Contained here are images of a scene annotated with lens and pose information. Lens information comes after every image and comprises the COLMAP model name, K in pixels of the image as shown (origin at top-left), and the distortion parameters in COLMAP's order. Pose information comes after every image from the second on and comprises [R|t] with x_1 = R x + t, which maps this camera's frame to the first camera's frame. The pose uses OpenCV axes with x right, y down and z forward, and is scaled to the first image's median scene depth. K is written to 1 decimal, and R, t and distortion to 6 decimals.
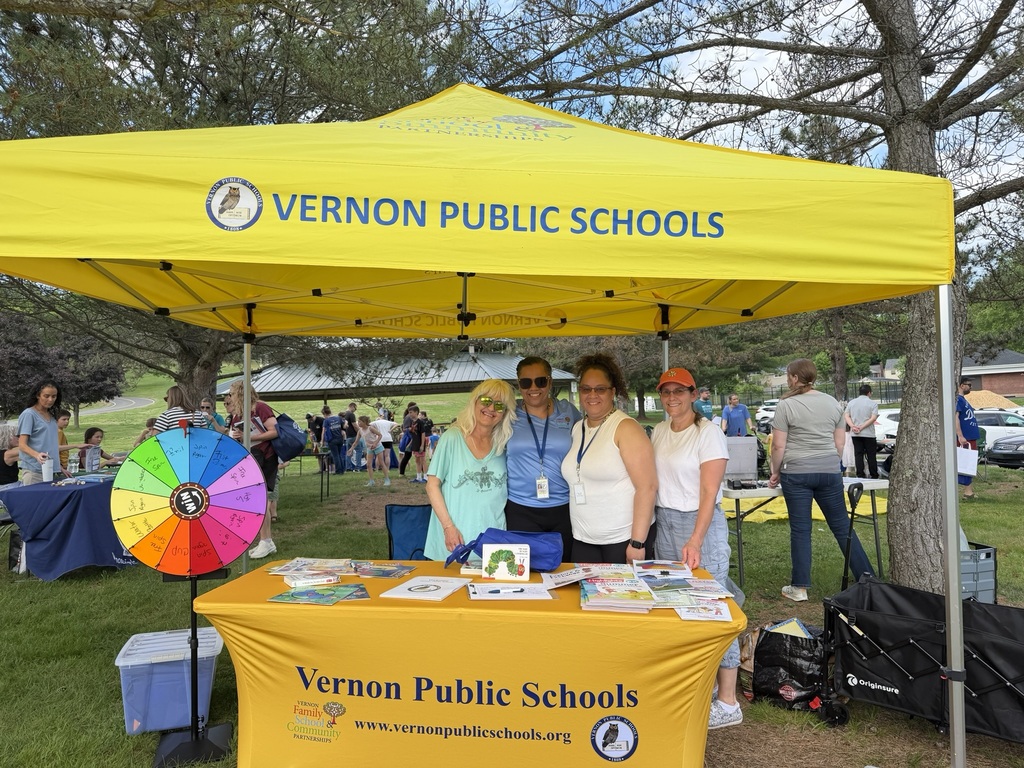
lens RADIAL K [[716.1, 0, 510.1], [0, 716.1, 383.5], [0, 0, 1]] dist [0.004910, 0.003233]
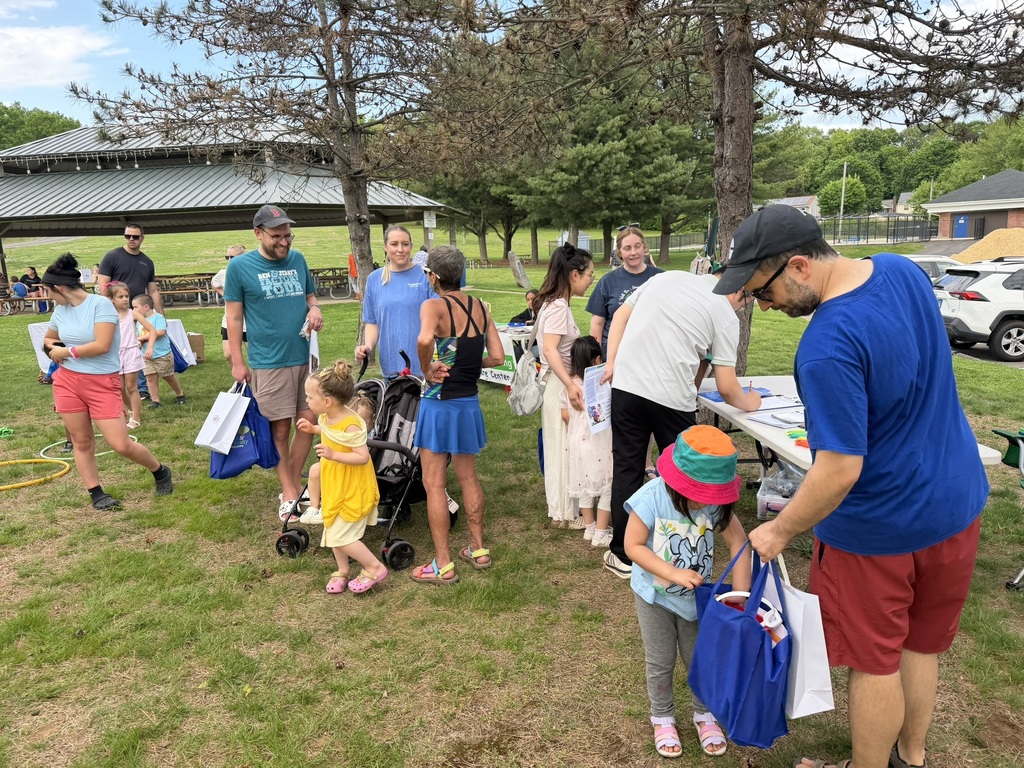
lens RADIAL K [[716.1, 0, 514.4], [0, 716.1, 387.0], [0, 0, 1]] dist [0.004910, 0.003233]
pose [[0.999975, 0.006116, 0.003443, 0.064414], [-0.006741, 0.973523, 0.228489, 0.001917], [-0.001955, -0.228507, 0.973540, 0.117133]]
